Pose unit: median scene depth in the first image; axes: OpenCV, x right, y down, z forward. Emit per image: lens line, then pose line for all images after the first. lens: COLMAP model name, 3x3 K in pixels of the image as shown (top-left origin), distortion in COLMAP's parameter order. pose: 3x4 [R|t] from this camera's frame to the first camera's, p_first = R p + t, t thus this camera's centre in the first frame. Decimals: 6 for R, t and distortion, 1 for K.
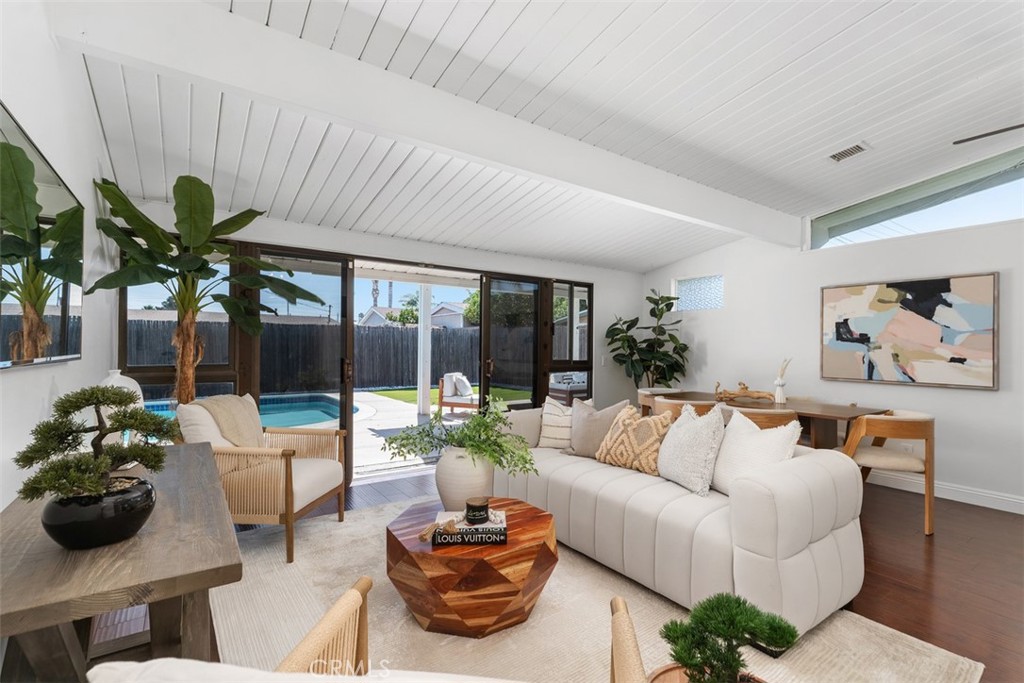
lens RADIAL K [[464.4, 0, 512.0], [0, 464.4, 341.5], [0, 0, 1]] dist [0.000856, 0.000112]
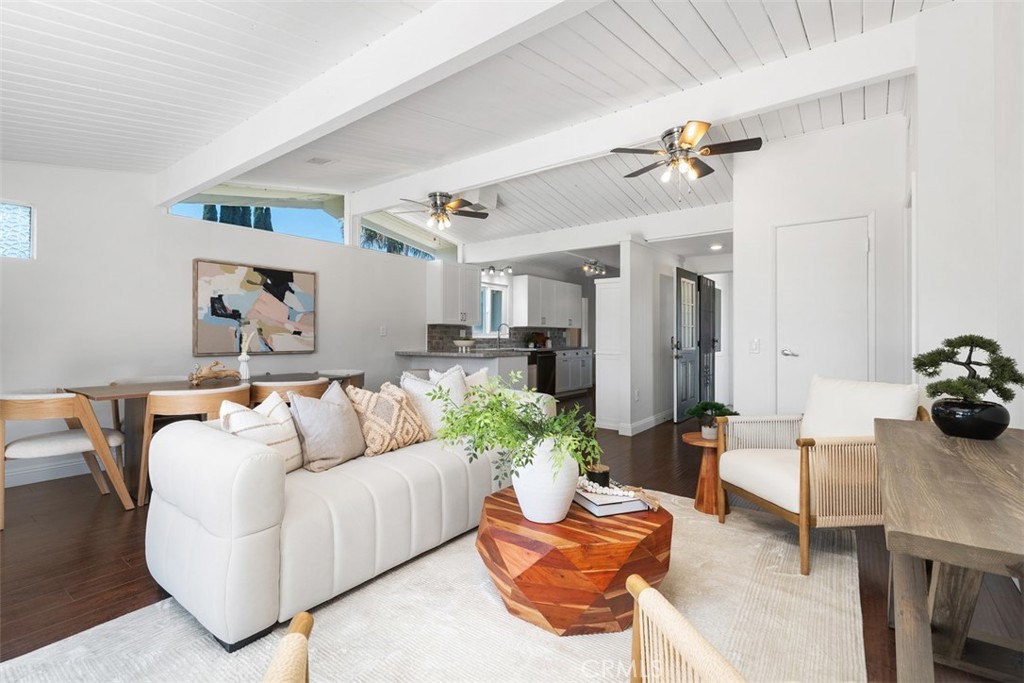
lens RADIAL K [[464.4, 0, 512.0], [0, 464.4, 341.5], [0, 0, 1]] dist [0.000856, 0.000112]
pose [[-0.326756, -0.022797, 0.944834, -0.493115], [-0.012431, 0.999726, 0.019822, 0.027793], [-0.945027, -0.005268, -0.326950, 0.773792]]
